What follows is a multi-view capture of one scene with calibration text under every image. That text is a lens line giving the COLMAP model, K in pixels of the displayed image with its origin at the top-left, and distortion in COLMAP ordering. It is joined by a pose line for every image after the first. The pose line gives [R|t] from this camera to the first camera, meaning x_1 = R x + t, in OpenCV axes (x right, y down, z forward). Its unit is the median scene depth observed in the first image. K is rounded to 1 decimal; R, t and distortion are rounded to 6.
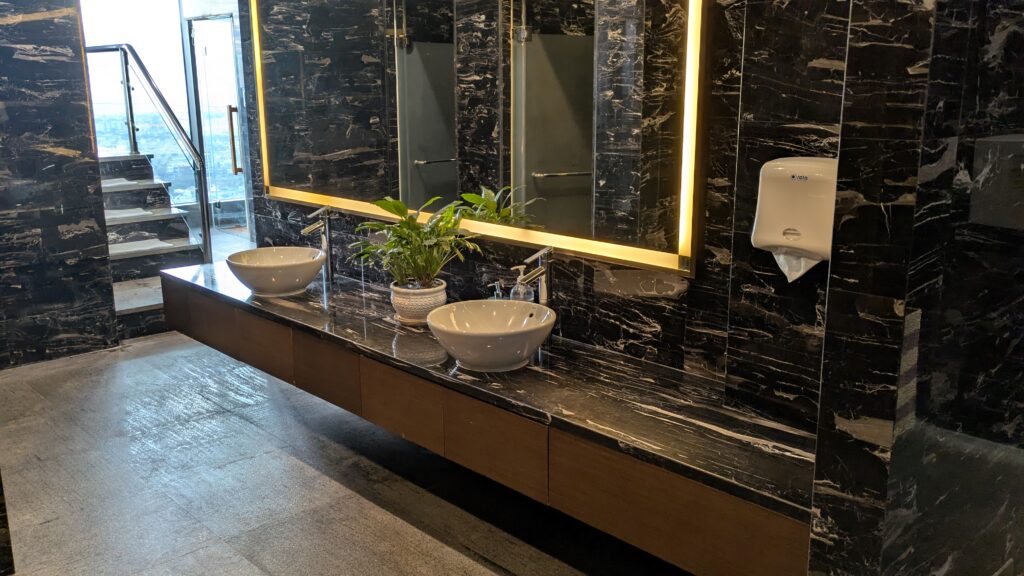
lens RADIAL K [[839.0, 0, 512.0], [0, 839.0, 288.0], [0, 0, 1]] dist [0.004779, 0.001080]
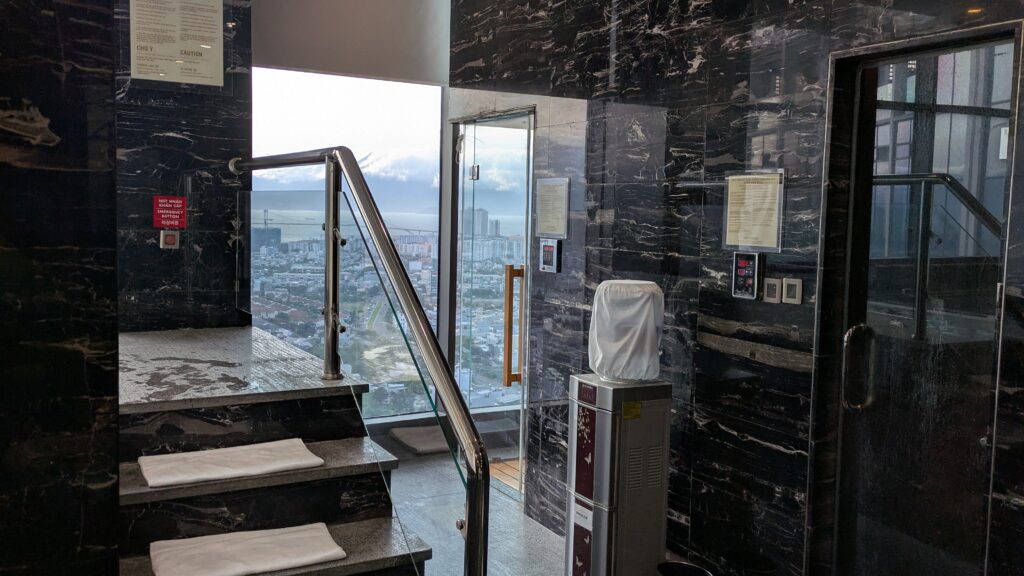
lens RADIAL K [[839.0, 0, 512.0], [0, 839.0, 288.0], [0, 0, 1]] dist [0.004779, 0.001080]
pose [[0.967584, 0.047629, -0.248017, -0.244690], [-0.085039, 0.986152, -0.142383, -0.153654], [0.237801, 0.158858, 0.958235, 0.581506]]
